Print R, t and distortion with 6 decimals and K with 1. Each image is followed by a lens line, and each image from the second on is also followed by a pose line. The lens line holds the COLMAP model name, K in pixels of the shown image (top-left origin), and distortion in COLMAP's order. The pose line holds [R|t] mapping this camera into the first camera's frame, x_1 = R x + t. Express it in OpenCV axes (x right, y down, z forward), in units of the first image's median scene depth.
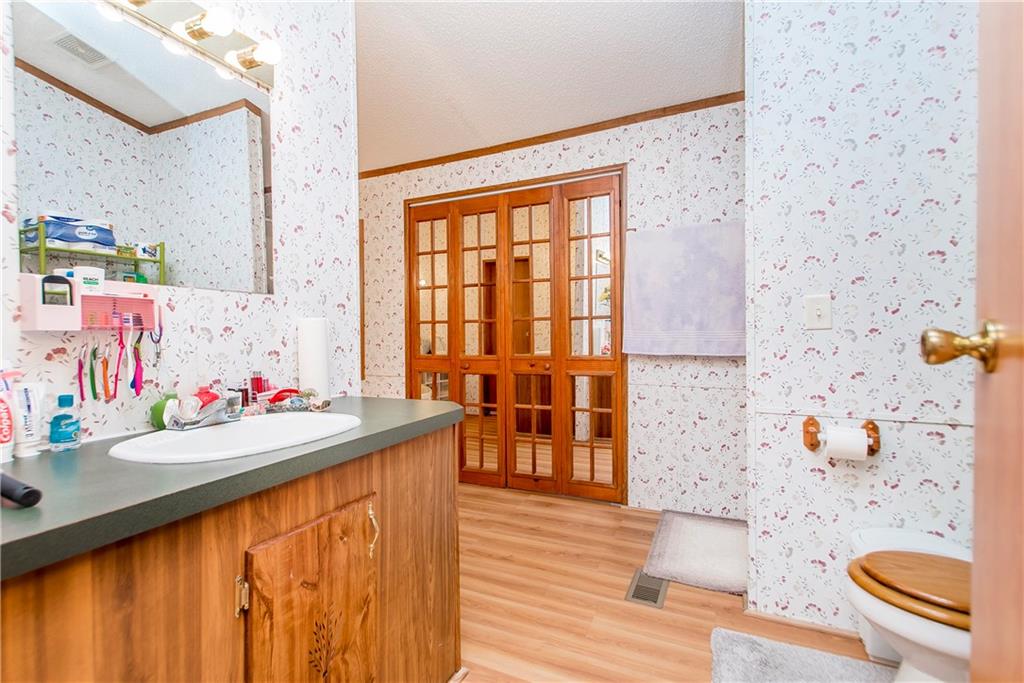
lens RADIAL K [[469.7, 0, 466.7], [0, 469.7, 328.4], [0, 0, 1]] dist [0.020201, -0.006619]
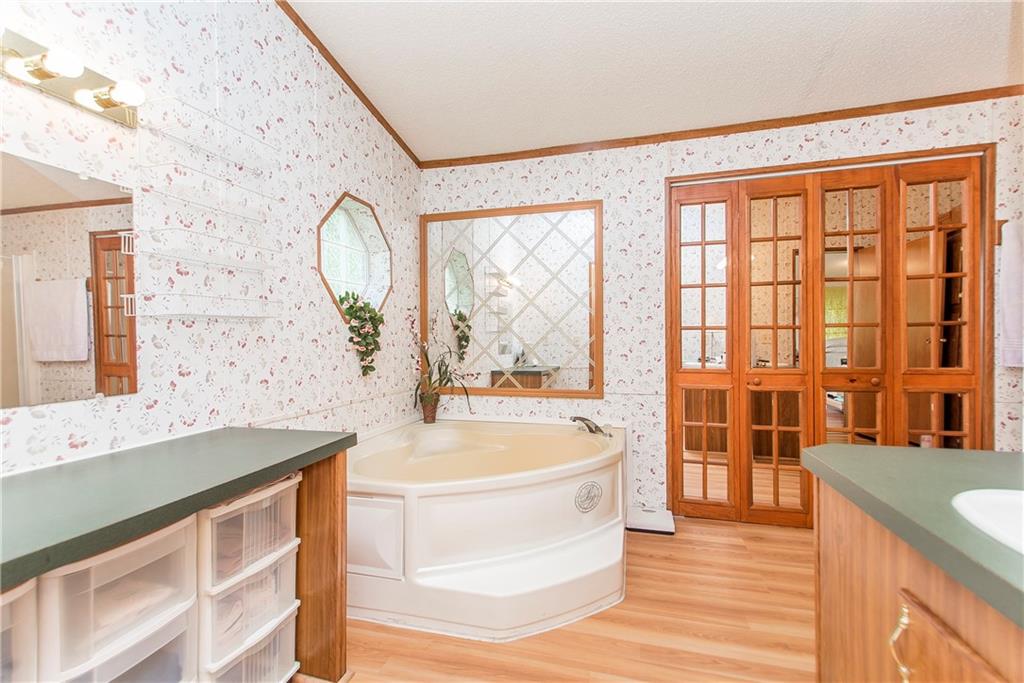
lens RADIAL K [[469.7, 0, 515.4], [0, 469.7, 339.2], [0, 0, 1]] dist [0.020201, -0.006619]
pose [[0.984638, 0.008835, 0.174385, -0.551202], [-0.008112, 0.999955, -0.004861, 0.013508], [-0.174420, 0.003372, 0.984666, 0.253292]]
